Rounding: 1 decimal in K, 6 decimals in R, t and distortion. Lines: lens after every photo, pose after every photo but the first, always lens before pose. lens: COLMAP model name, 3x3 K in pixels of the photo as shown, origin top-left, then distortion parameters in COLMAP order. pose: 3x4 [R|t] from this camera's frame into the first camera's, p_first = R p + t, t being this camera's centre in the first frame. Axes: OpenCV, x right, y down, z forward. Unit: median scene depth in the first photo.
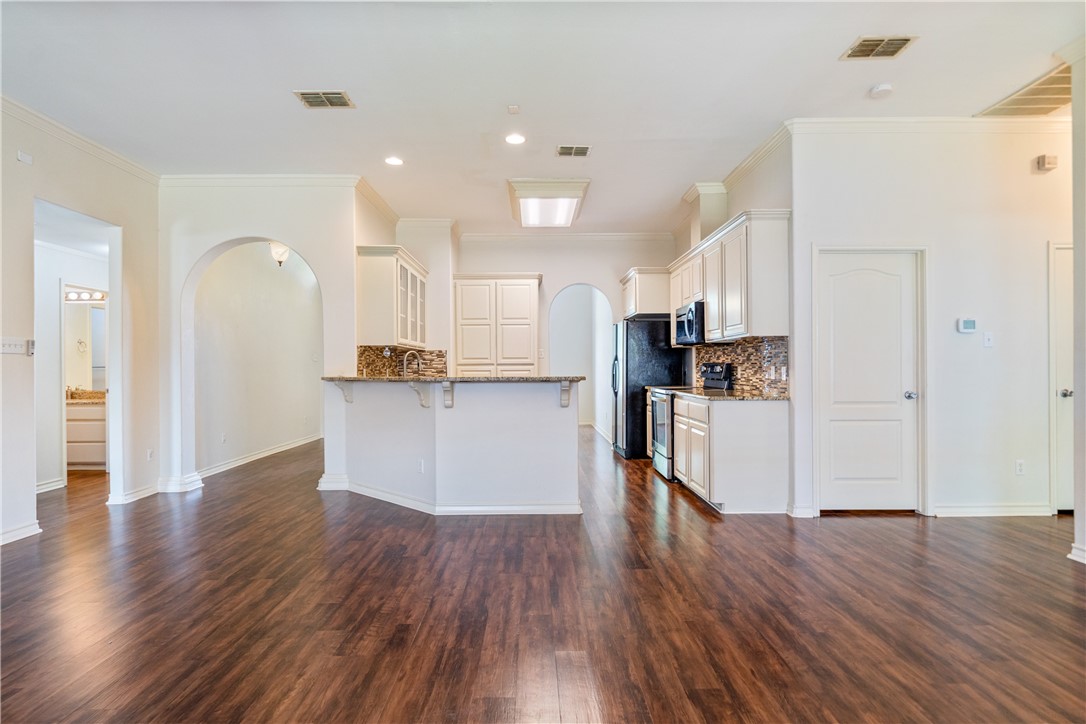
lens RADIAL K [[581.8, 0, 541.6], [0, 581.8, 370.6], [0, 0, 1]] dist [0.000711, 0.000753]
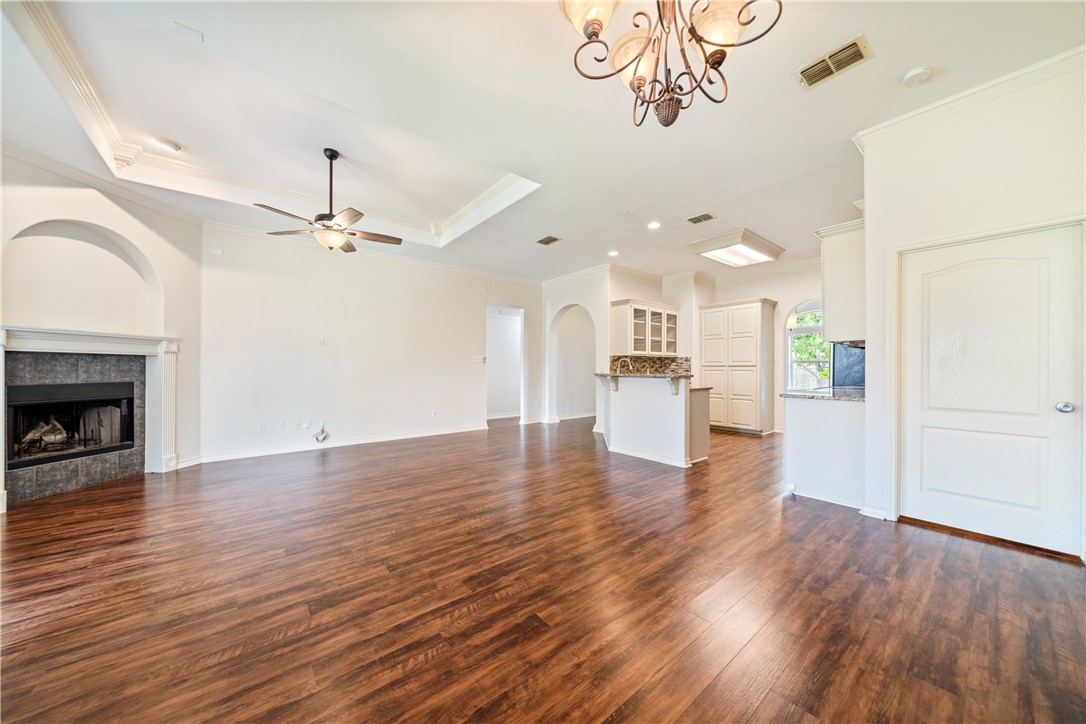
lens RADIAL K [[370.0, 0, 542.4], [0, 370.0, 370.1], [0, 0, 1]] dist [-0.000741, -0.000091]
pose [[0.617354, 0.009816, -0.786624, 0.601213], [-0.006937, 0.999951, 0.007034, -0.006441], [0.786655, 0.001114, 0.617392, 0.139999]]
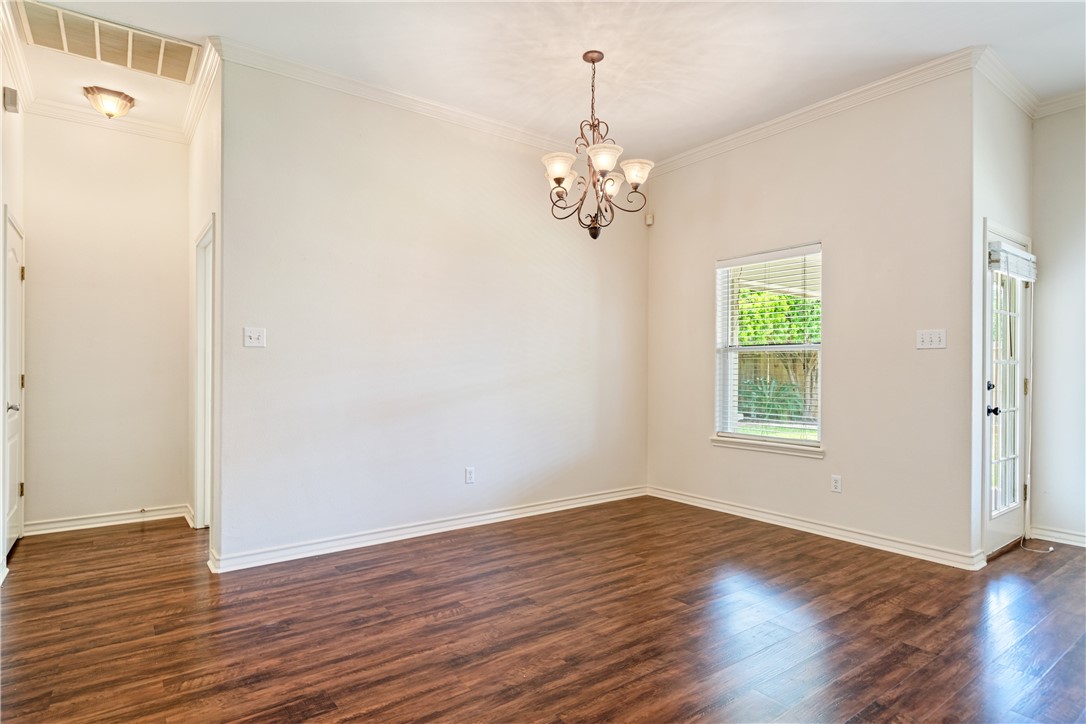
lens RADIAL K [[581.8, 0, 541.6], [0, 581.8, 370.6], [0, 0, 1]] dist [0.000711, 0.000753]
pose [[-0.583638, 0.003887, 0.812005, -0.138917], [0.004525, 0.999989, -0.001534, -0.004291], [-0.812002, 0.002779, -0.583649, 0.883346]]
